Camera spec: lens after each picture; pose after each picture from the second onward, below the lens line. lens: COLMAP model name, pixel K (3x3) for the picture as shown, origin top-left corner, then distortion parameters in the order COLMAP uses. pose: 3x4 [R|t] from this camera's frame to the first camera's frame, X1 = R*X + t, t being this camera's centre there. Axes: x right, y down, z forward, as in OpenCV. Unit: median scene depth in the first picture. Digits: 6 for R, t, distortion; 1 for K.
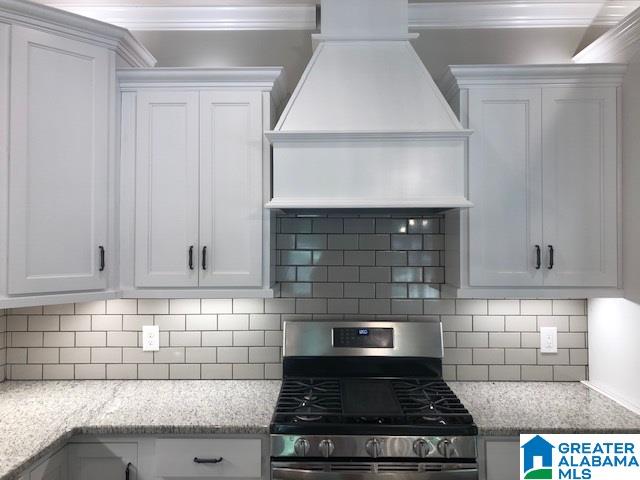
lens RADIAL K [[524.3, 0, 314.6], [0, 524.3, 236.2], [0, 0, 1]] dist [0.042042, -0.043998]
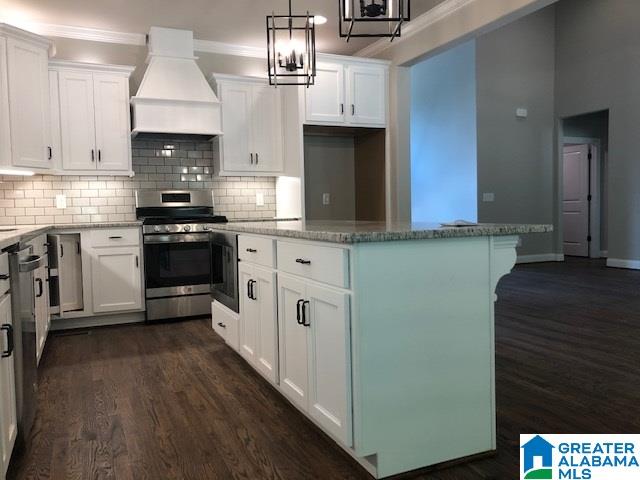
lens RADIAL K [[524.3, 0, 314.9], [0, 524.3, 232.1], [0, 0, 1]] dist [0.042042, -0.043998]
pose [[0.905875, -0.039127, 0.421734, -0.323564], [0.016884, 0.998268, 0.056351, 0.236292], [-0.423209, -0.043926, 0.904967, -1.250723]]
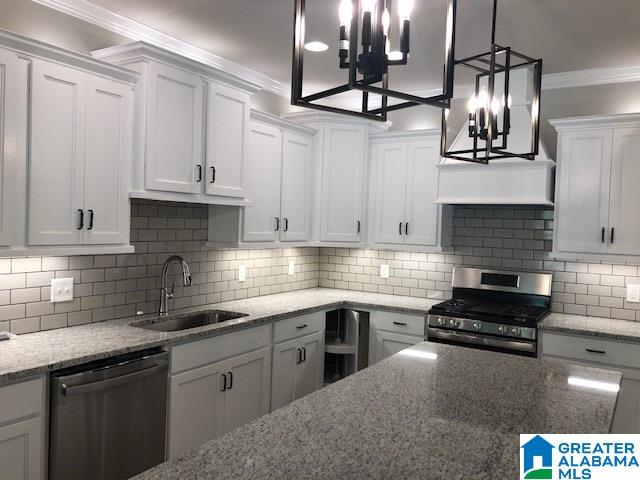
lens RADIAL K [[524.3, 0, 318.5], [0, 524.3, 230.6], [0, 0, 1]] dist [0.042042, -0.043998]
pose [[0.858420, 0.036338, -0.511659, 0.487891], [-0.026850, 0.999303, 0.025923, 0.006959], [0.512245, -0.008514, 0.858797, -0.806926]]
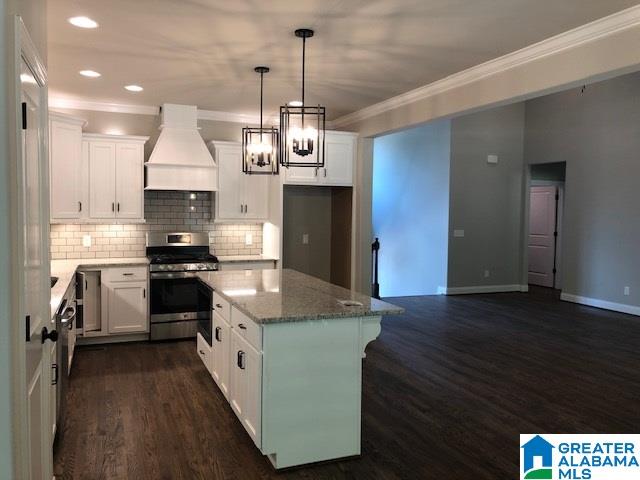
lens RADIAL K [[524.3, 0, 317.4], [0, 524.3, 231.7], [0, 0, 1]] dist [0.042042, -0.043998]
pose [[0.918840, -0.004307, 0.394606, -0.329715], [-0.019623, 0.998205, 0.056588, -0.004606], [-0.394141, -0.059739, 0.917106, -1.788139]]
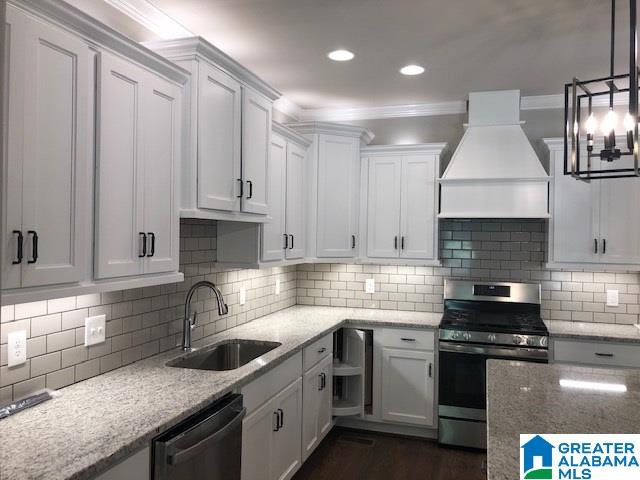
lens RADIAL K [[524.3, 0, 317.7], [0, 524.3, 229.3], [0, 0, 1]] dist [0.042042, -0.043998]
pose [[0.960227, 0.012868, -0.278924, 0.025261], [-0.012891, 0.999915, 0.001752, -0.007263], [0.278923, 0.001913, 0.960311, -0.911716]]
